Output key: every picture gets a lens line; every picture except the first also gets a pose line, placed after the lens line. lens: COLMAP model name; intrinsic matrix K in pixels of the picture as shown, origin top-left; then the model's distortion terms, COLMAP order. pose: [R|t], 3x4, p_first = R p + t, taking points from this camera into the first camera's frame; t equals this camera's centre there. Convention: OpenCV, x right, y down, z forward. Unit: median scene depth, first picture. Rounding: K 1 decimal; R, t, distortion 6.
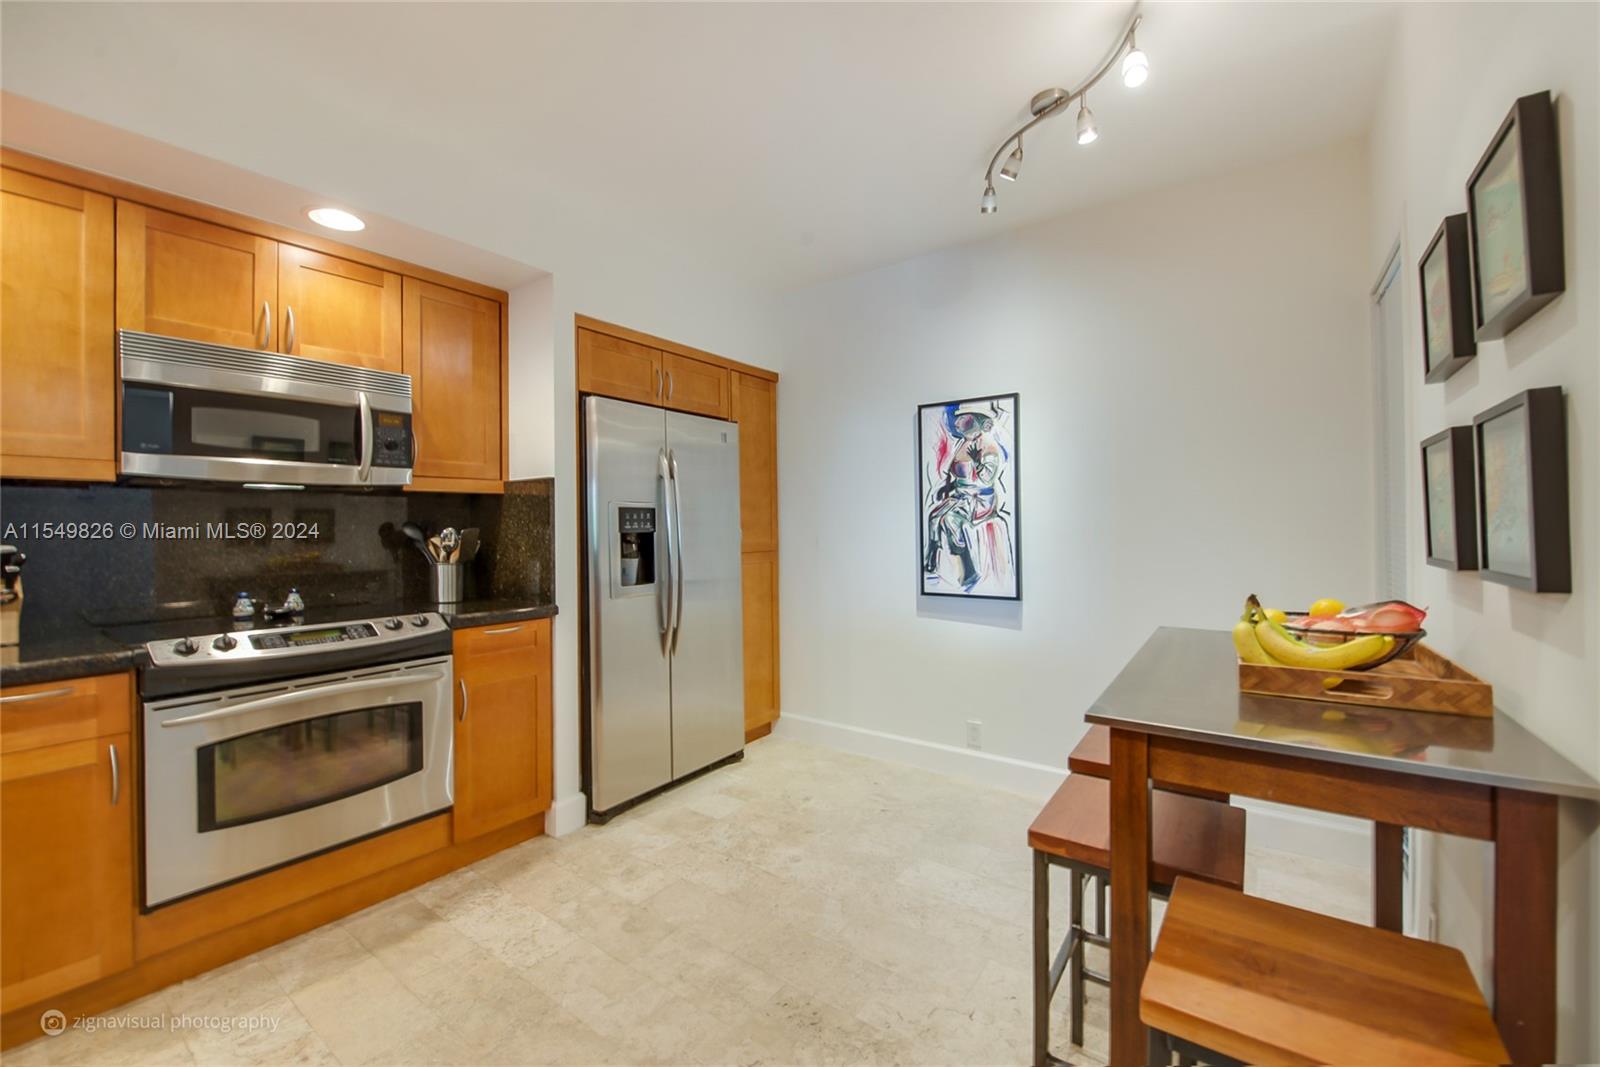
lens RADIAL K [[637.9, 0, 799.9], [0, 637.9, 532.5], [0, 0, 1]] dist [-0.014909, -0.000469]
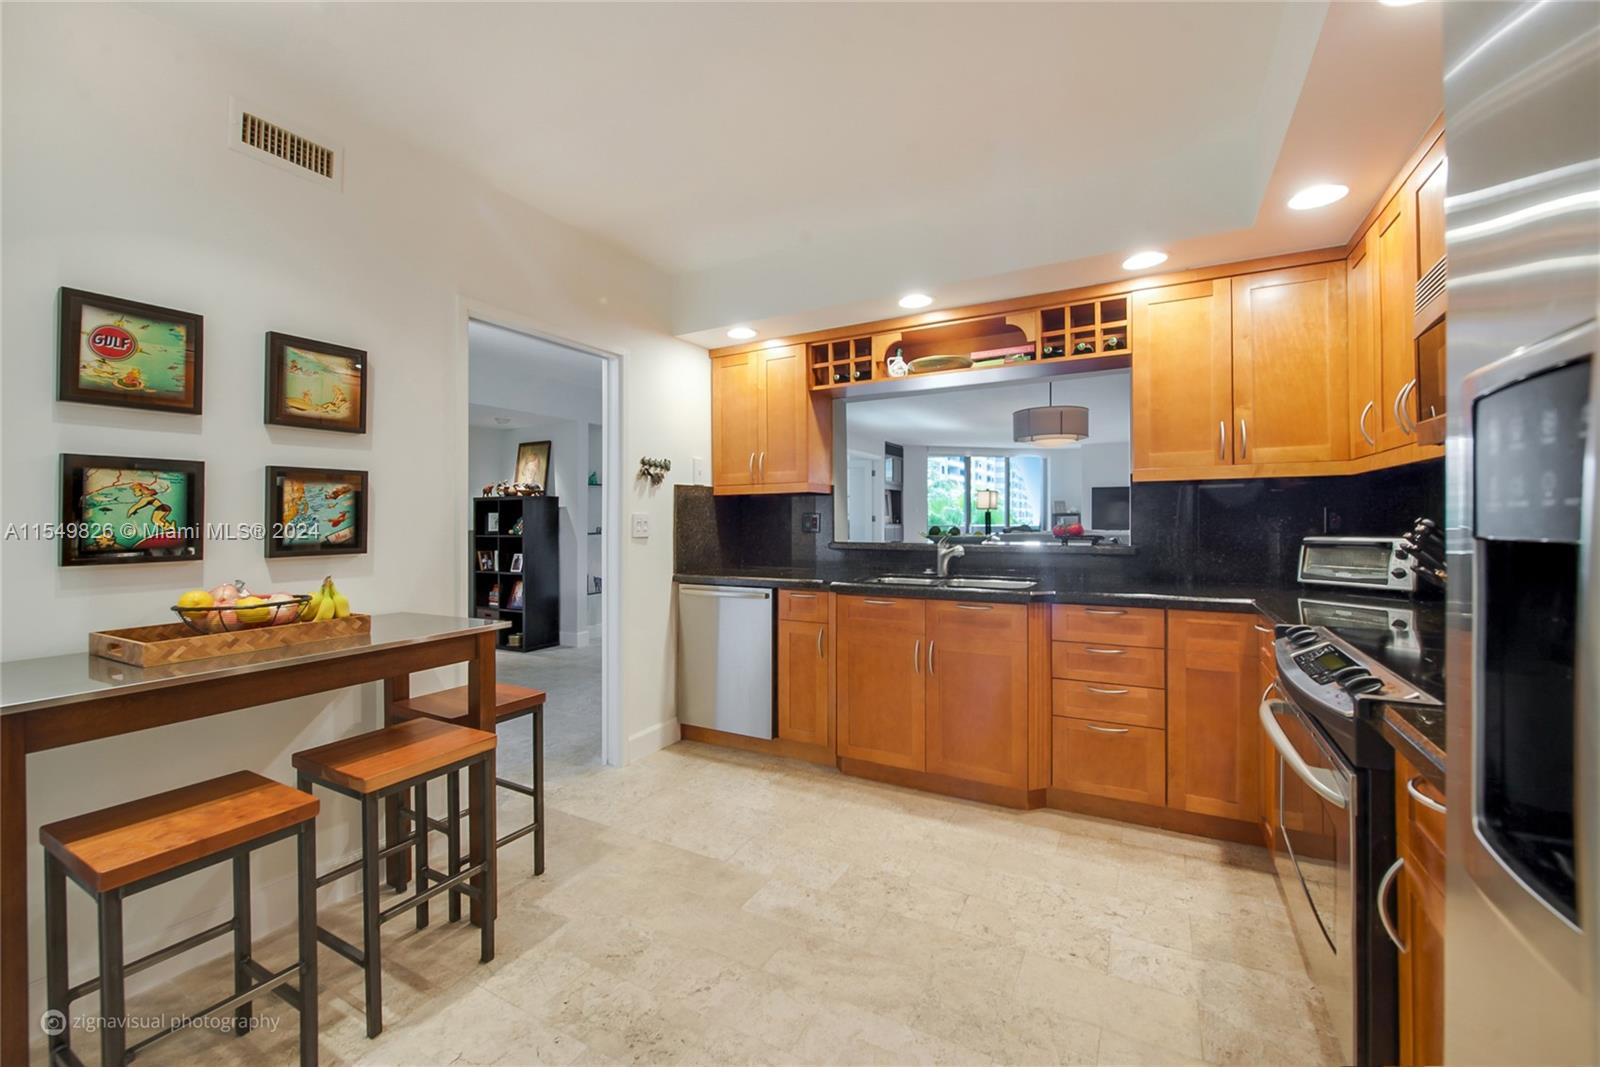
lens RADIAL K [[637.9, 0, 801.2], [0, 637.9, 531.1], [0, 0, 1]] dist [-0.014909, -0.000469]
pose [[-0.991088, 0.018364, -0.131939, -0.113510], [0.020294, 0.999706, -0.013302, 0.027601], [0.131656, -0.015861, -0.991169, 1.952446]]
